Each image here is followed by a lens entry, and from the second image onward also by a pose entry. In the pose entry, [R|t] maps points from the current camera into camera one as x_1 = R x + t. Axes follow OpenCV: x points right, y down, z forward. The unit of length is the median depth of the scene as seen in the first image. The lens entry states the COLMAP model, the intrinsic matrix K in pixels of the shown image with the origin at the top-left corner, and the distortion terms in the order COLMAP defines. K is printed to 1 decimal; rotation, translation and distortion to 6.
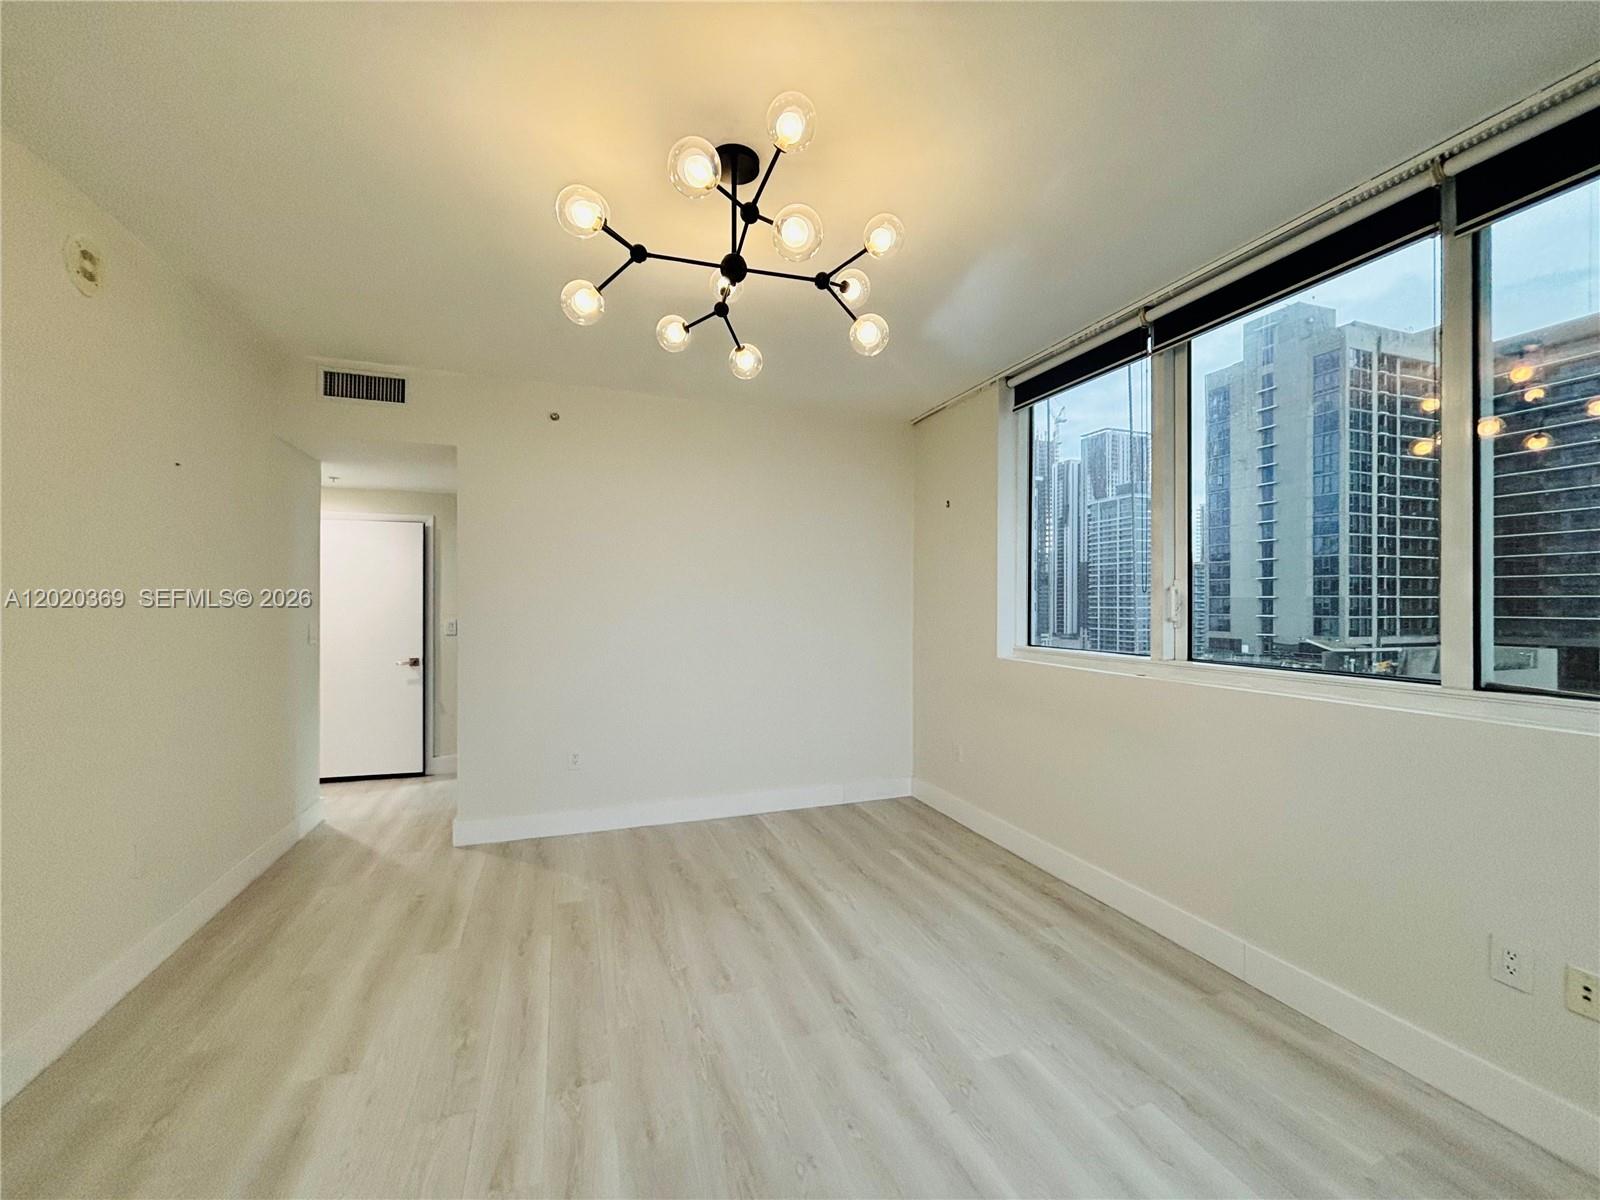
lens RADIAL K [[645.2, 0, 798.0], [0, 645.2, 598.7], [0, 0, 1]] dist [0.001184, 0.000058]
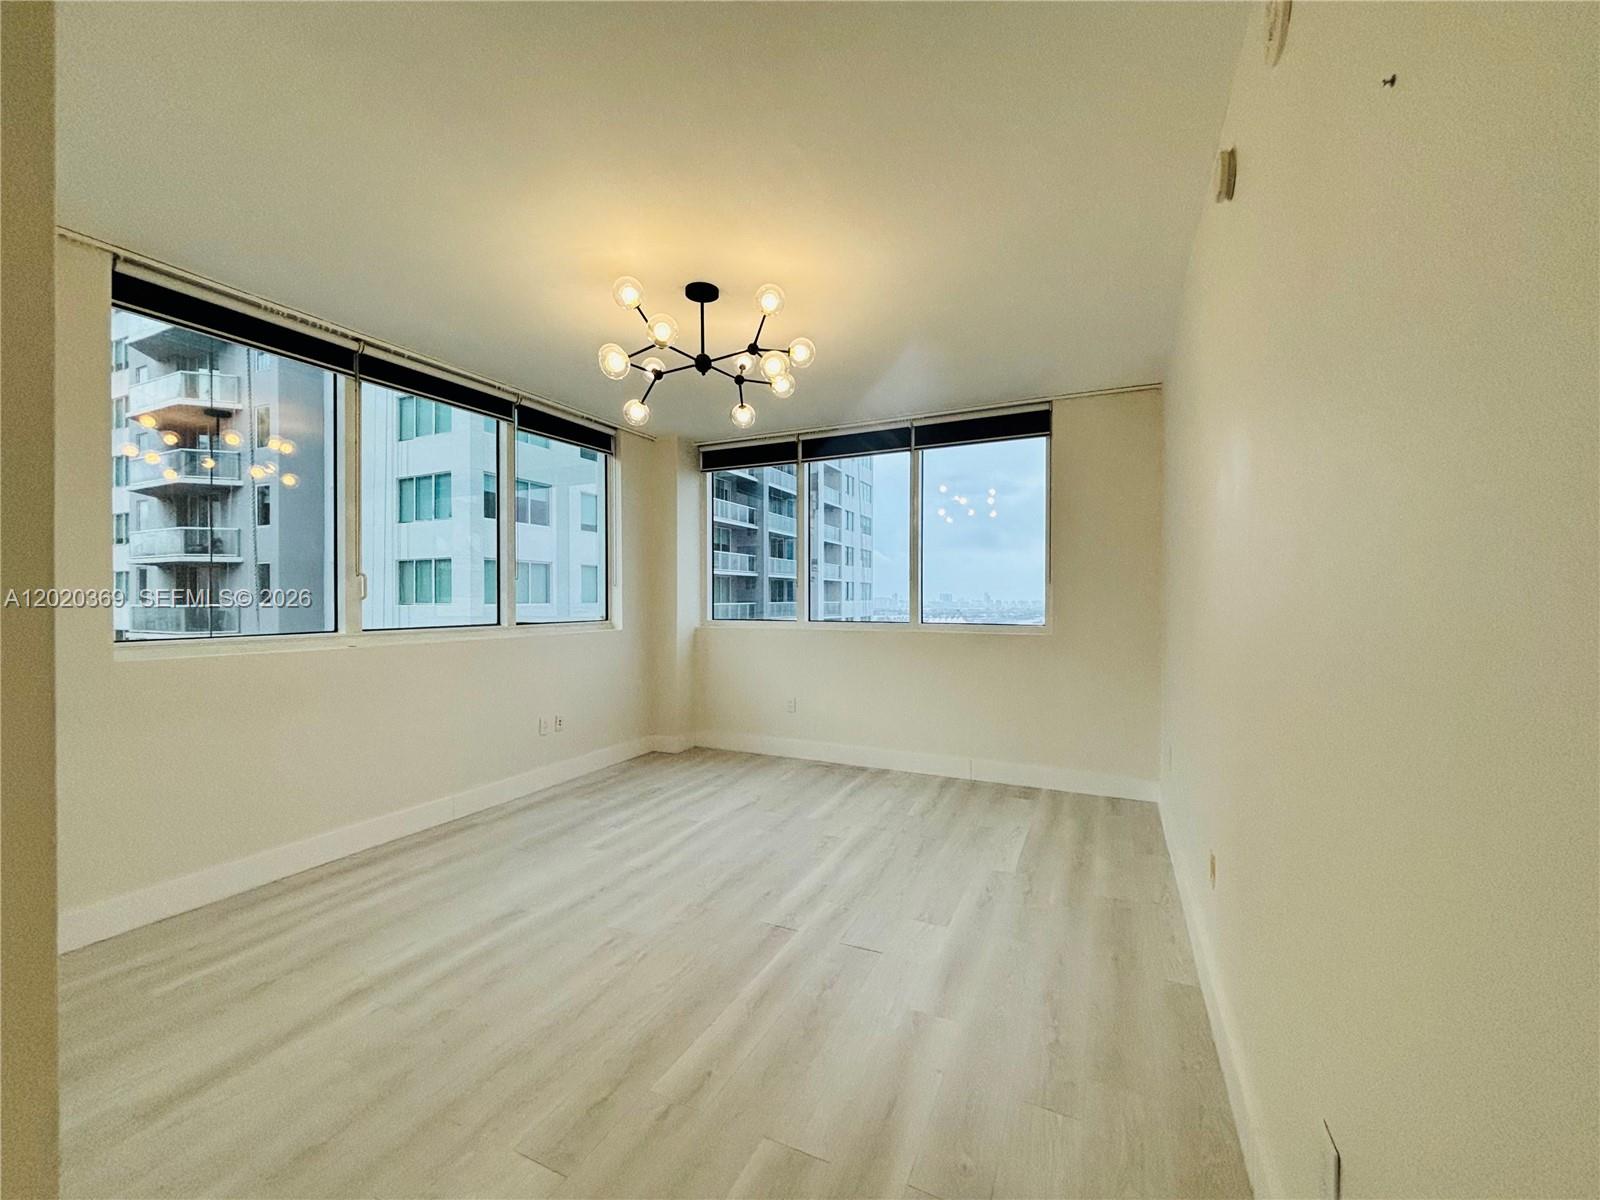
lens RADIAL K [[645.2, 0, 798.0], [0, 645.2, 598.7], [0, 0, 1]] dist [0.001184, 0.000058]
pose [[-0.698576, -0.001487, 0.715535, -0.974445], [-0.001422, 0.999999, 0.000691, 0.036017], [-0.715535, -0.000535, -0.698577, 1.388947]]
